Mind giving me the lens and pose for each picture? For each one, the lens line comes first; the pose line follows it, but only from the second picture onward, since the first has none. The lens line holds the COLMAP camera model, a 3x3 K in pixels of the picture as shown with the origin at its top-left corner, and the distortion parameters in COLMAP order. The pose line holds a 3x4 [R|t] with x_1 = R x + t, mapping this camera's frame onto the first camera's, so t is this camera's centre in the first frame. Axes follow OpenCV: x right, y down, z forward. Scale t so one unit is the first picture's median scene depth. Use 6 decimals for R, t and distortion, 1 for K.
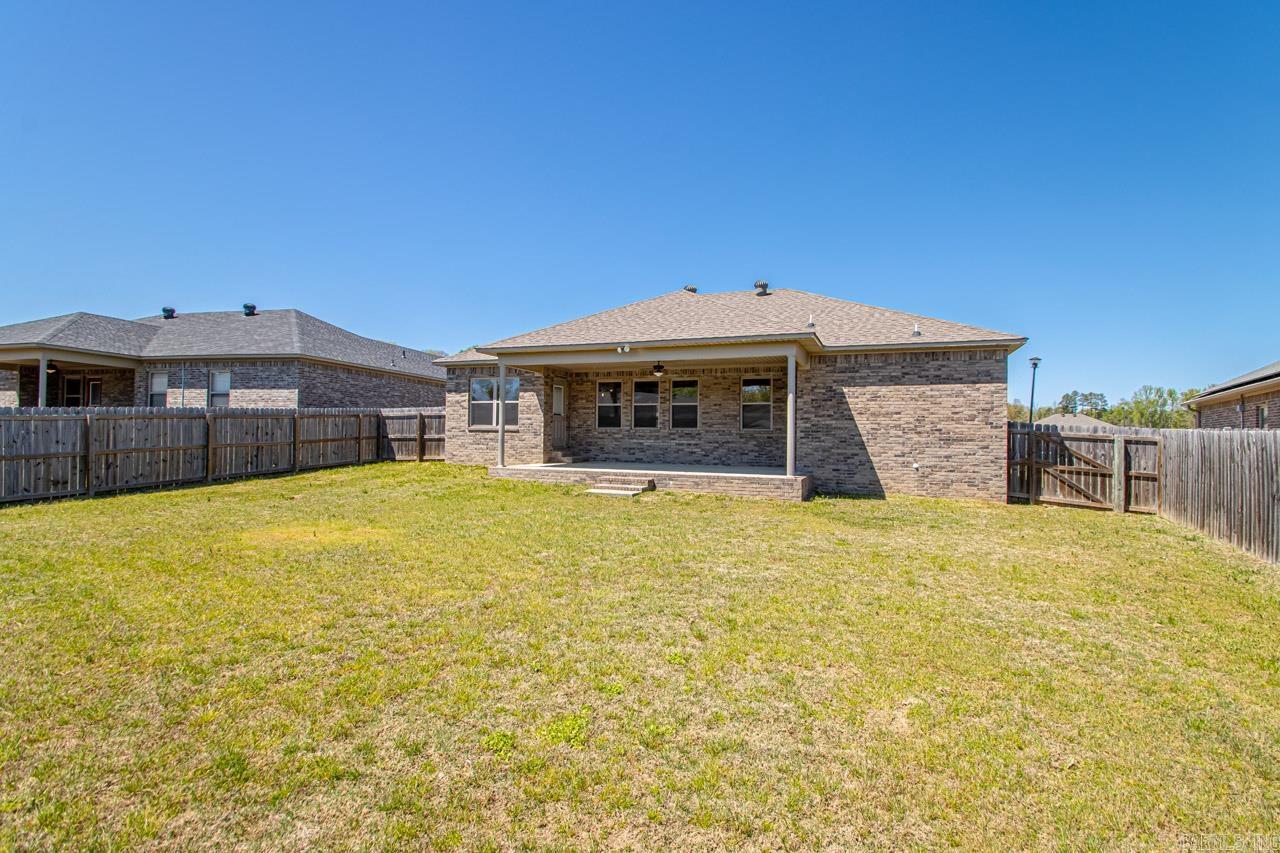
lens RADIAL K [[592.6, 0, 651.0], [0, 592.6, 426.2], [0, 0, 1]] dist [0.015133, -0.017789]
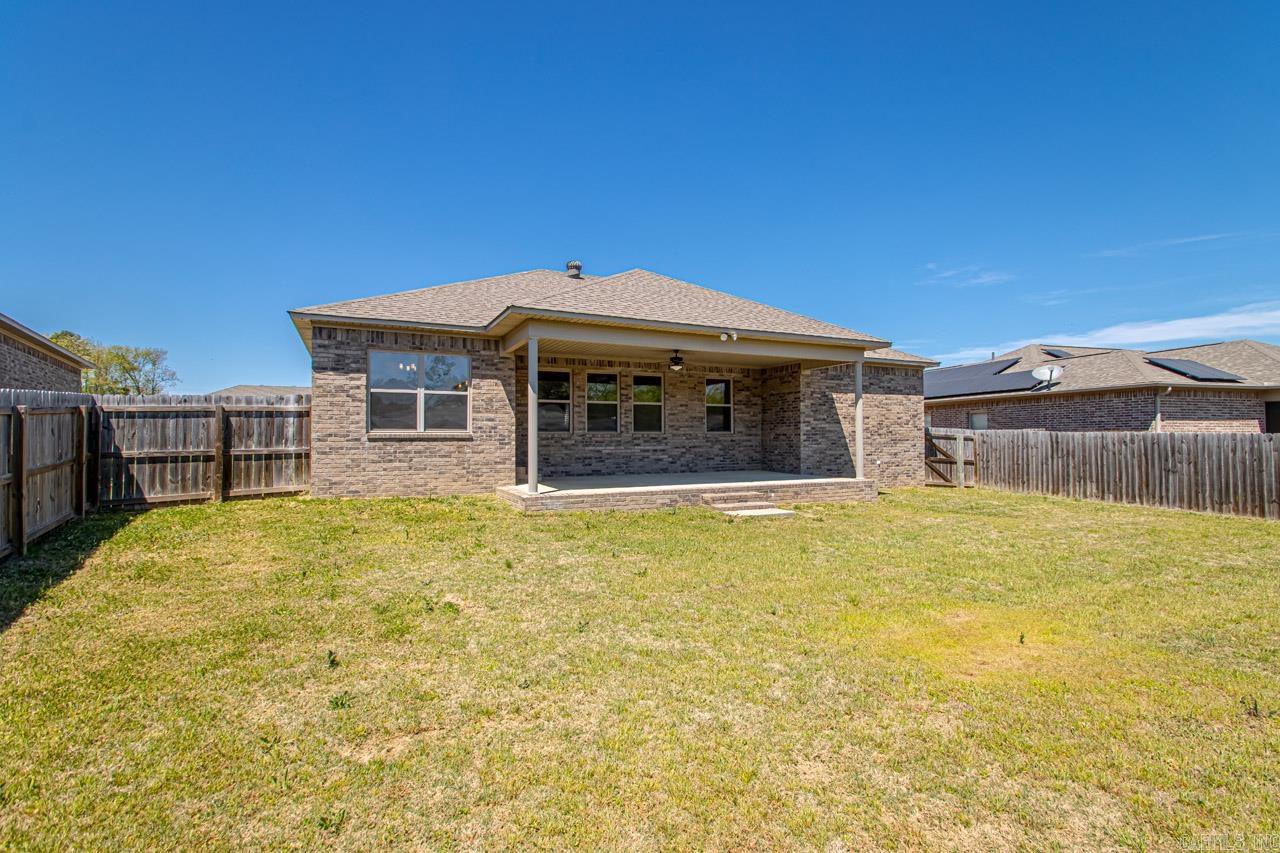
lens RADIAL K [[589.7, 0, 669.9], [0, 589.7, 430.1], [0, 0, 1]] dist [0.017813, -0.018717]
pose [[0.676696, -0.007258, 0.736227, -0.656996], [-0.000195, 0.999950, 0.010037, -0.008808], [-0.736263, -0.006936, 0.676660, 0.480479]]
